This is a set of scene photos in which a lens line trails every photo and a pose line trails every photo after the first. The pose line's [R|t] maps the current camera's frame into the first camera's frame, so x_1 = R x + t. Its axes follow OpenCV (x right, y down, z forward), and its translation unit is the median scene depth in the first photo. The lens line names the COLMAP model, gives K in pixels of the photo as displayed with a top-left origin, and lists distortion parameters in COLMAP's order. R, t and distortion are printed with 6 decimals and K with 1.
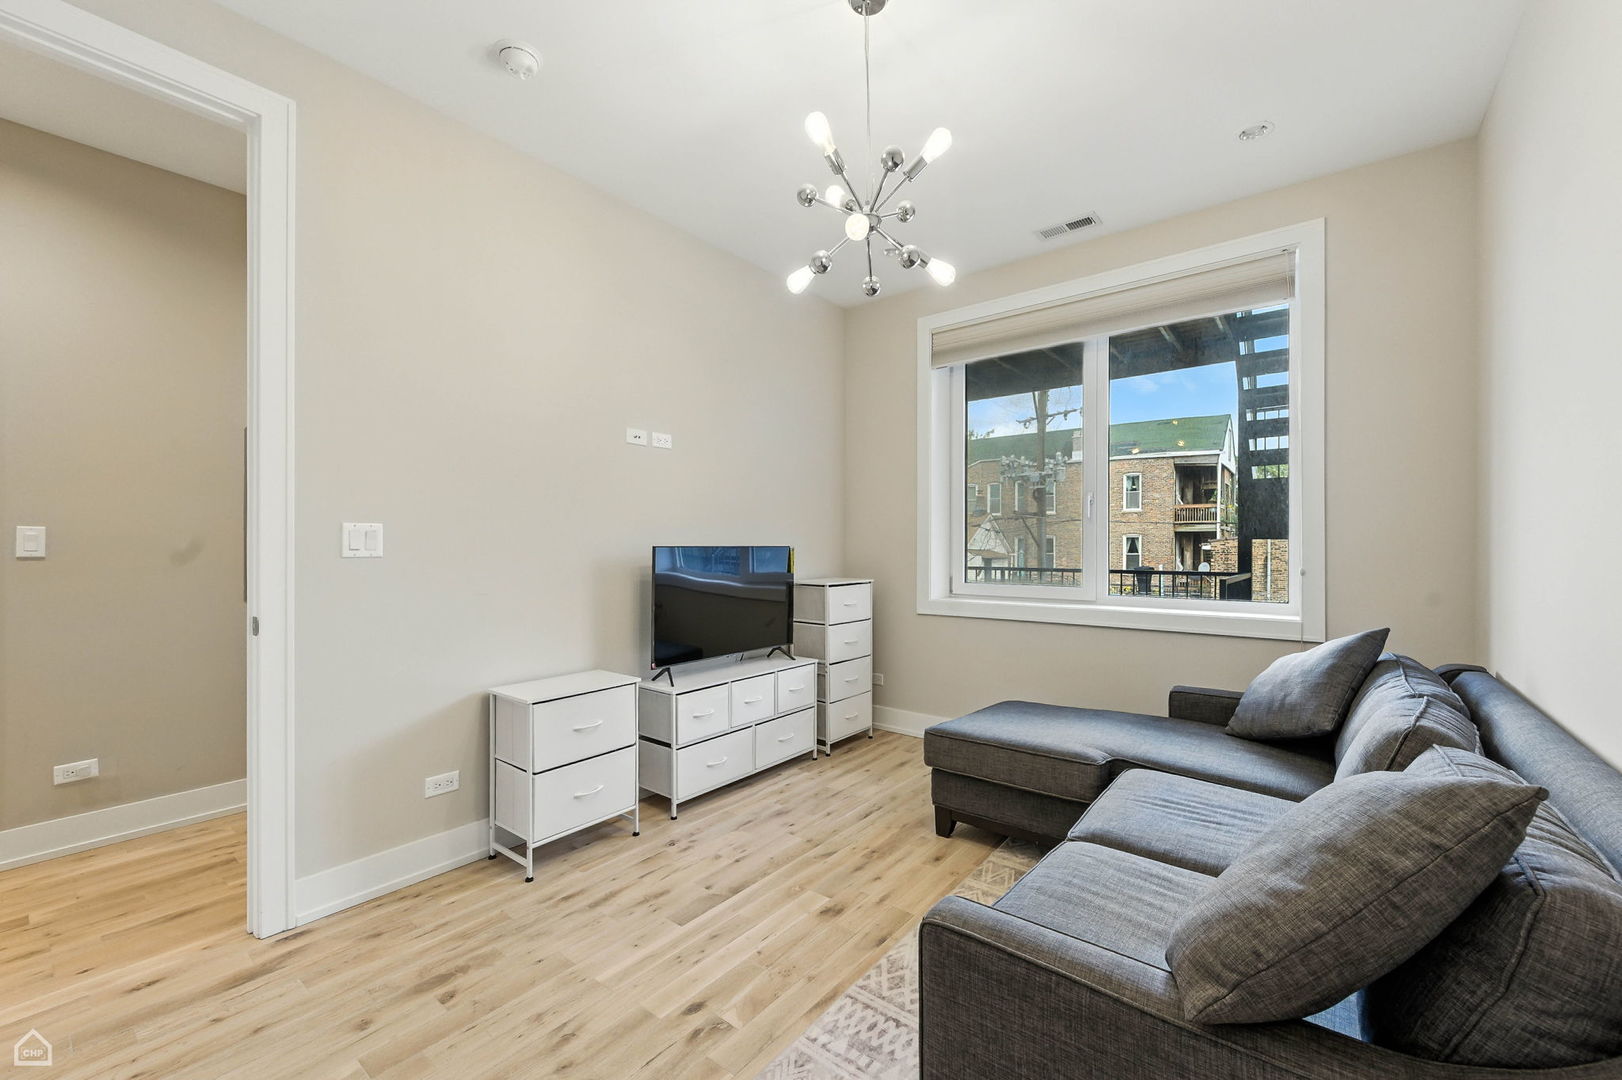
lens RADIAL K [[643.7, 0, 813.7], [0, 643.7, 547.3], [0, 0, 1]] dist [0.002024, -0.000205]
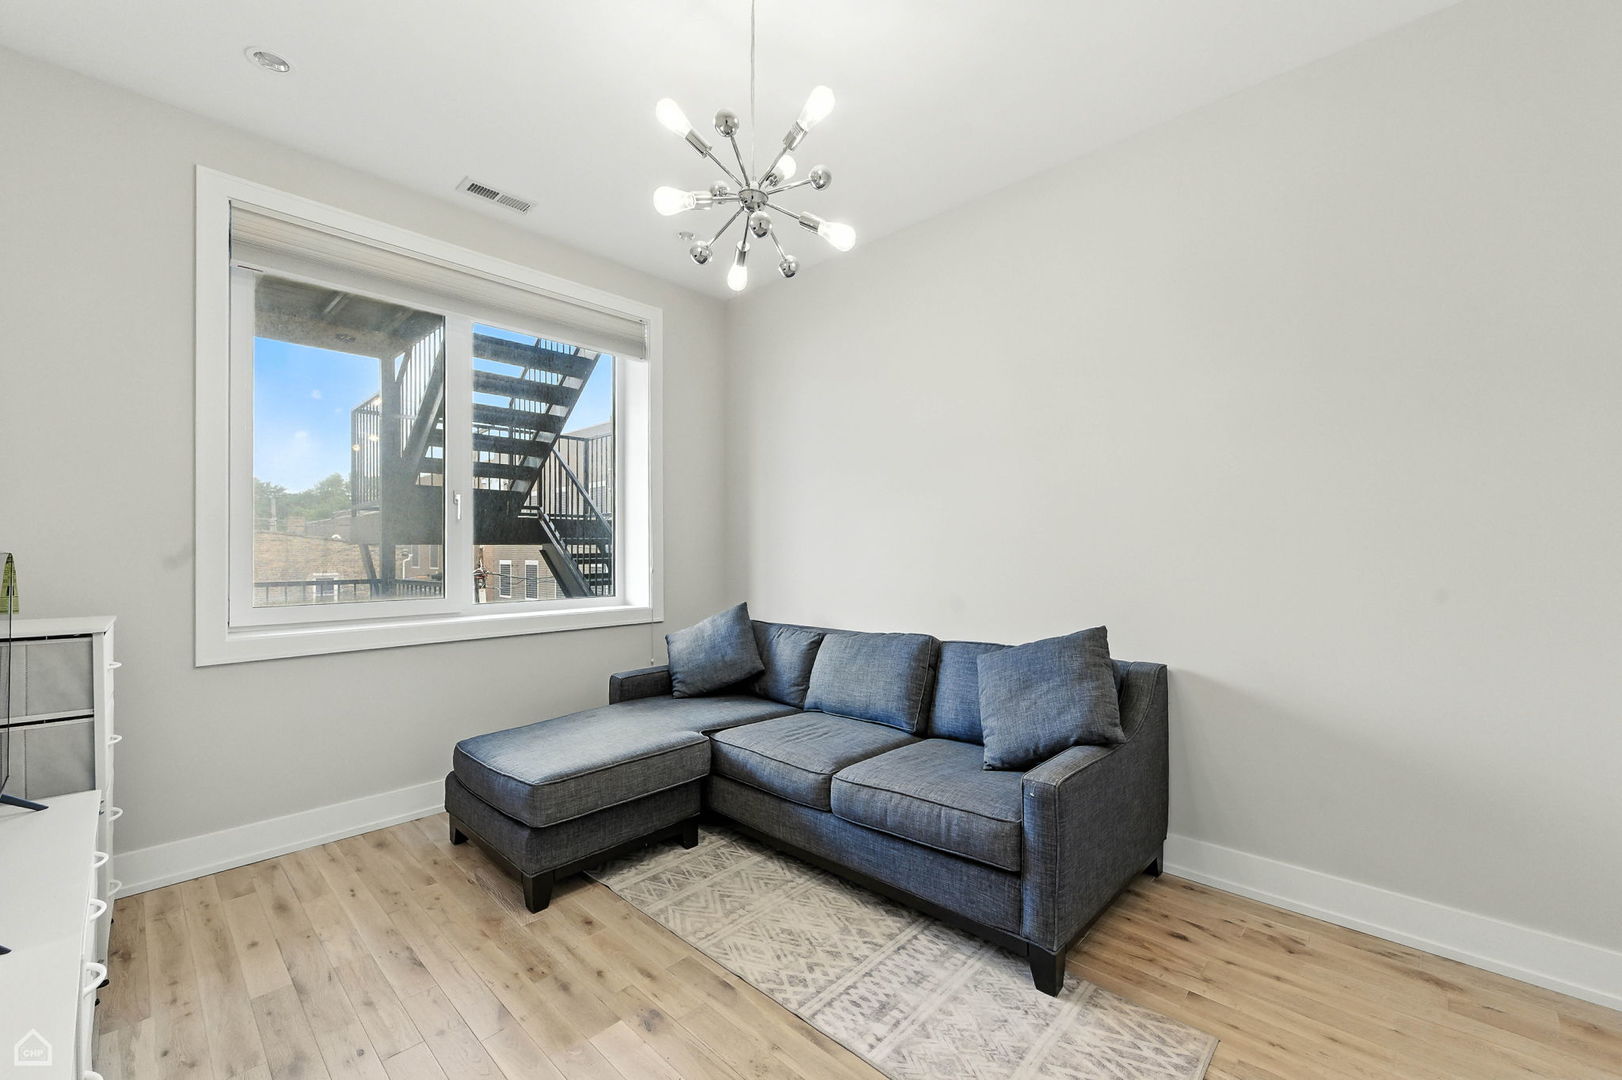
lens RADIAL K [[655.7, 0, 823.2], [0, 655.7, 552.1], [0, 0, 1]] dist [-0.000262, -0.000283]
pose [[0.069629, -0.002786, 0.997569, -0.672015], [0.003759, 0.999990, 0.002530, -0.001131], [-0.997566, 0.003574, 0.069639, 0.664908]]
